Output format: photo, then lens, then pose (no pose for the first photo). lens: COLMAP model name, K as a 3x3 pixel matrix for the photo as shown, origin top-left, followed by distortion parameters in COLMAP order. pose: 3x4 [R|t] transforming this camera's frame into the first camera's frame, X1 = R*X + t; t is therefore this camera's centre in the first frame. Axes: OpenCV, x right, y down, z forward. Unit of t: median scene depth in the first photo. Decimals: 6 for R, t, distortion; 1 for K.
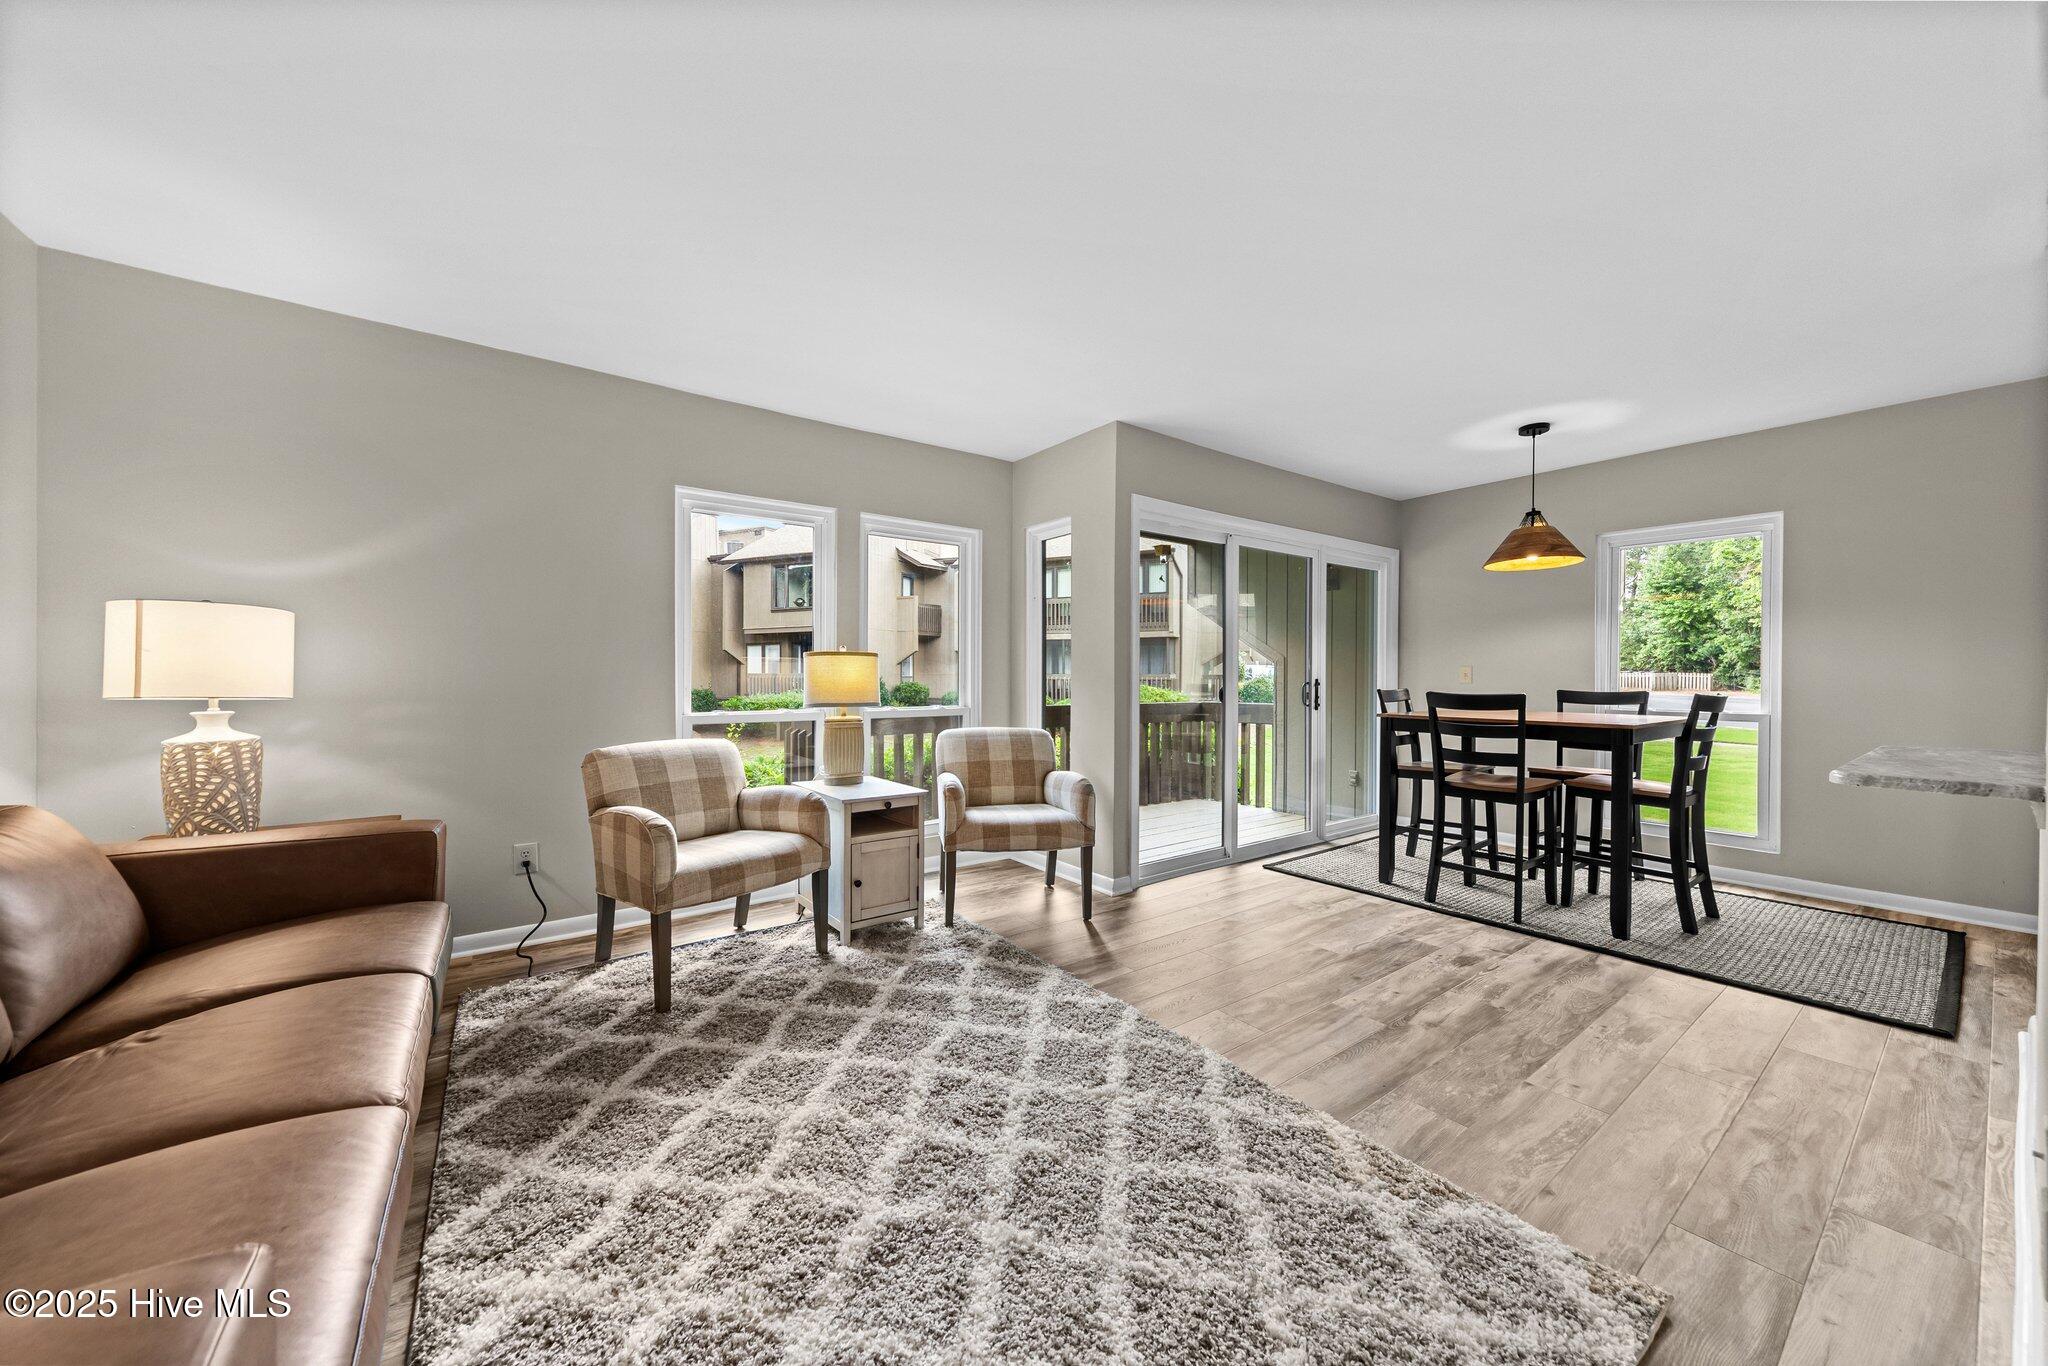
lens RADIAL K [[717.7, 0, 1014.5], [0, 717.7, 680.4], [0, 0, 1]] dist [0.009740, -0.000096]
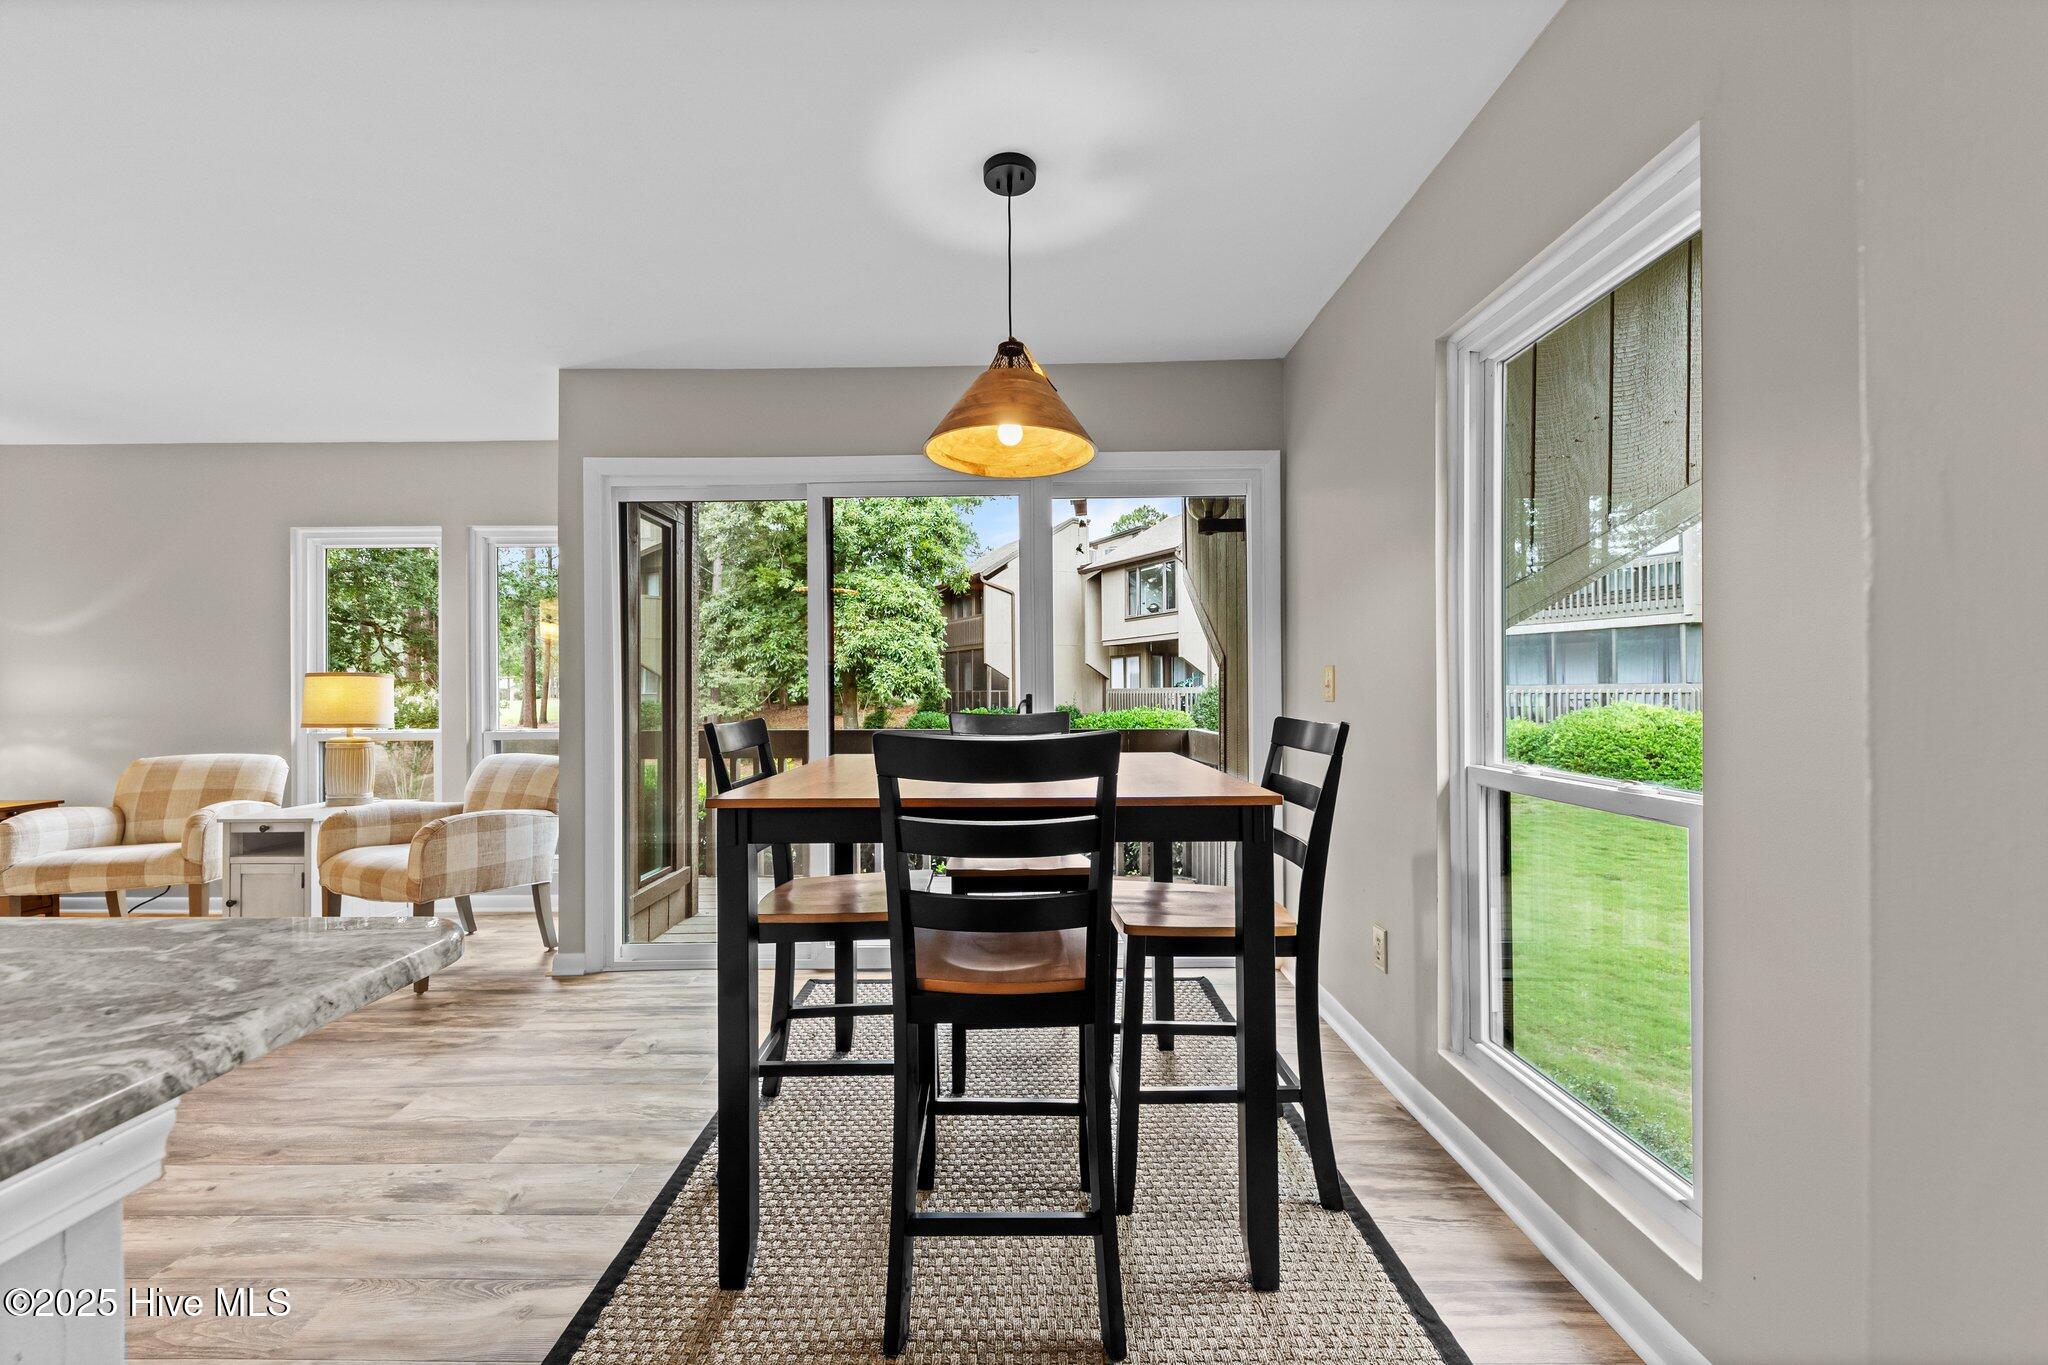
lens RADIAL K [[807.3, 0, 994.4], [0, 807.3, 688.3], [0, 0, 1]] dist [0.029131, -0.011194]
pose [[0.796522, -0.010120, -0.604525, 1.142097], [0.005332, 0.999939, -0.009714, -0.001656], [0.604586, 0.004514, 0.796527, 0.622503]]
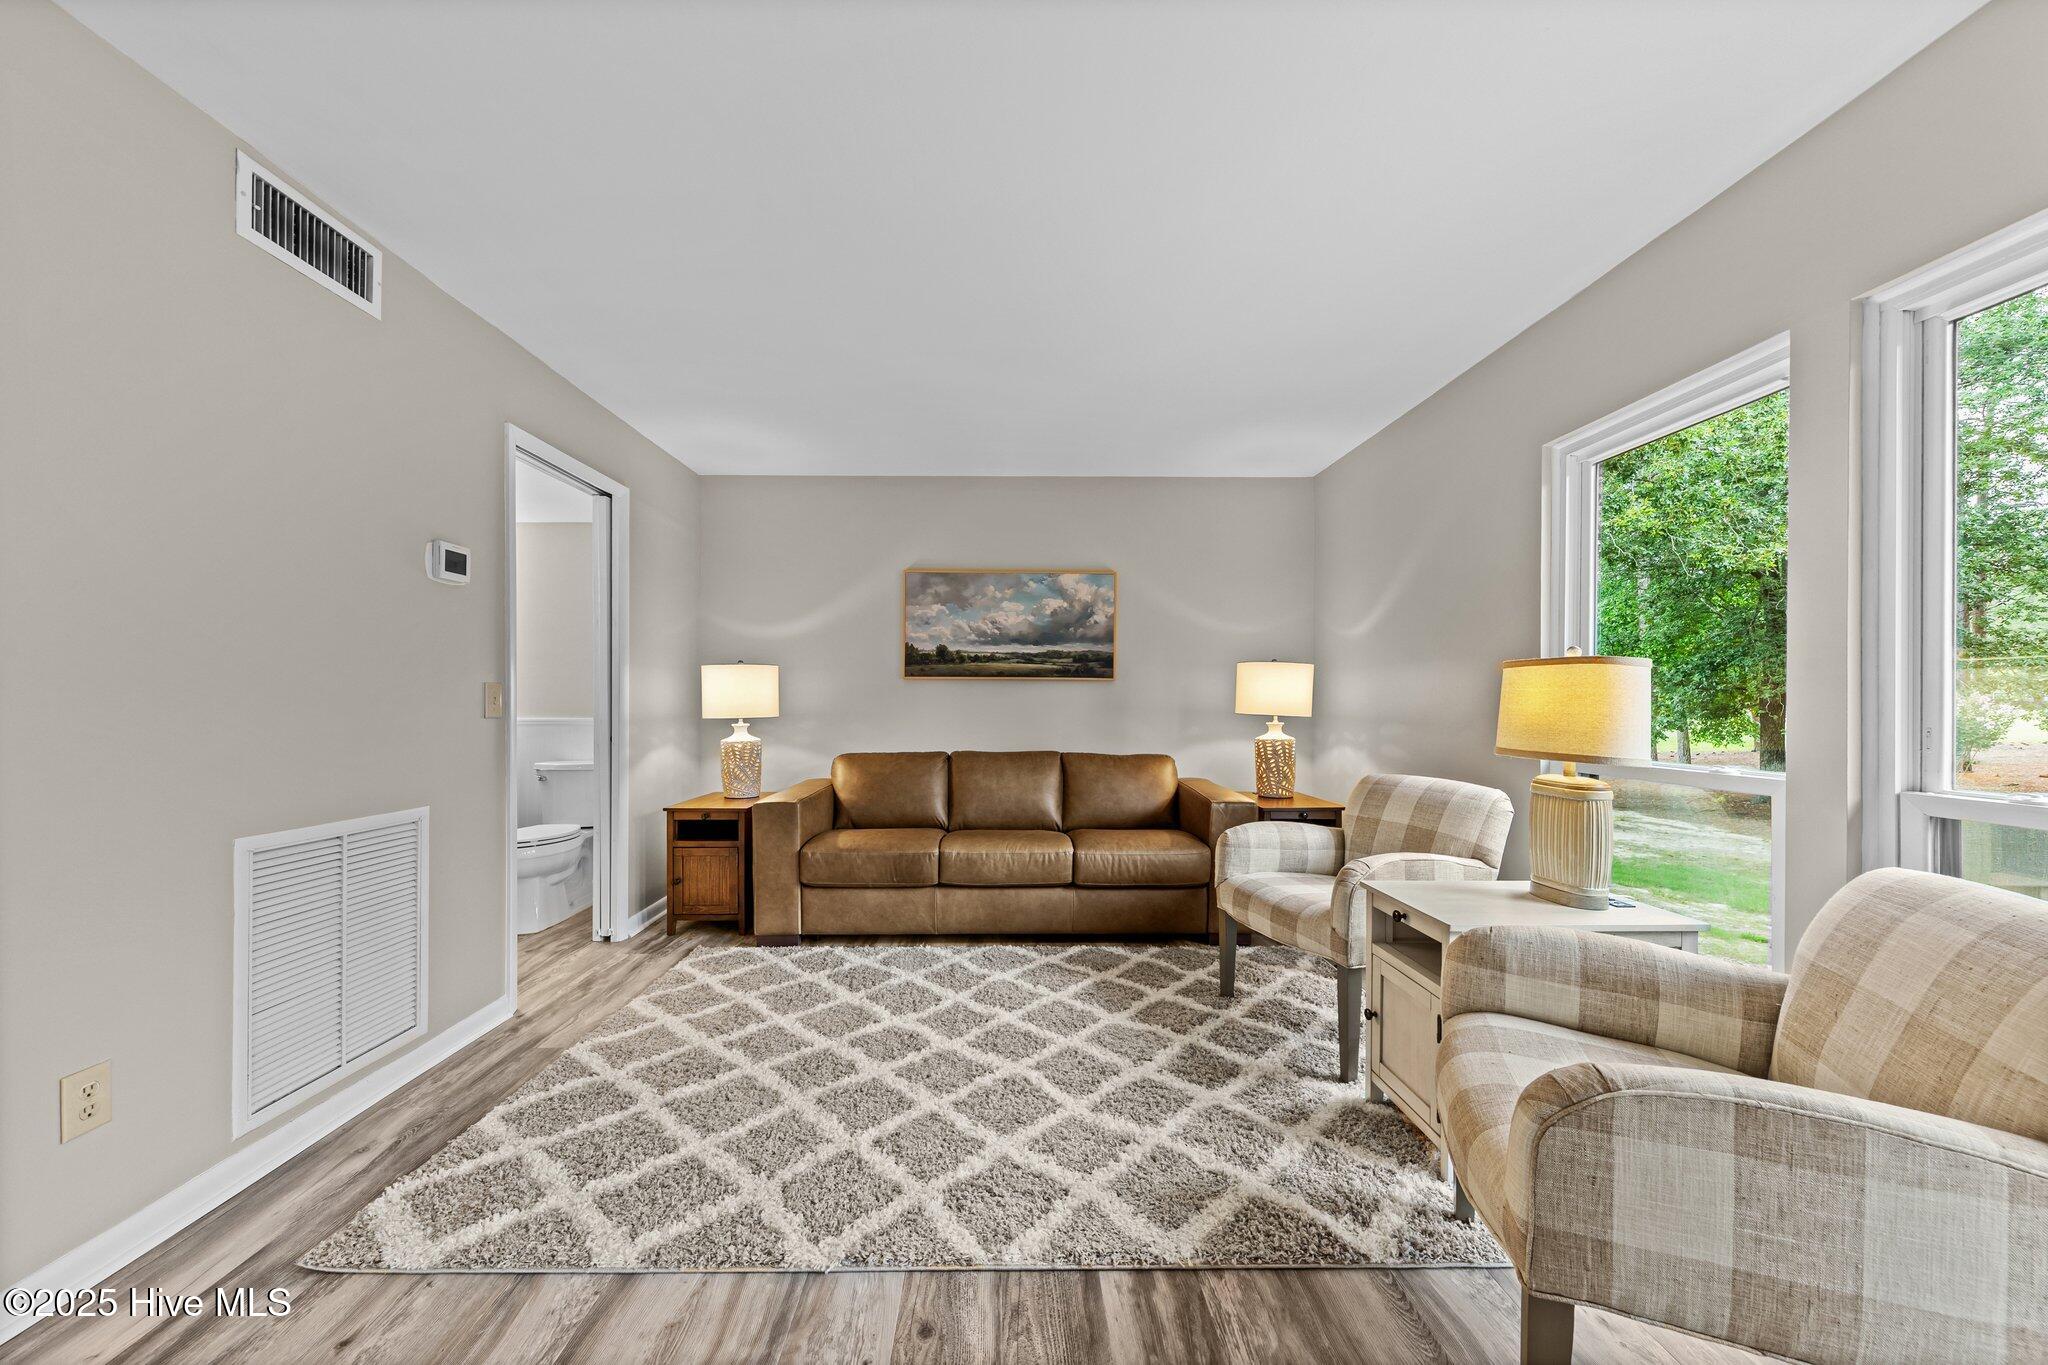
lens RADIAL K [[727.2, 0, 1009.5], [0, 727.2, 703.5], [0, 0, 1]] dist [0.012031, -0.006565]
pose [[-0.571819, 0.000907, -0.820379, 0.449944], [-0.005998, 0.999968, 0.005286, -0.004952], [0.820358, 0.007943, -0.571795, 0.949132]]
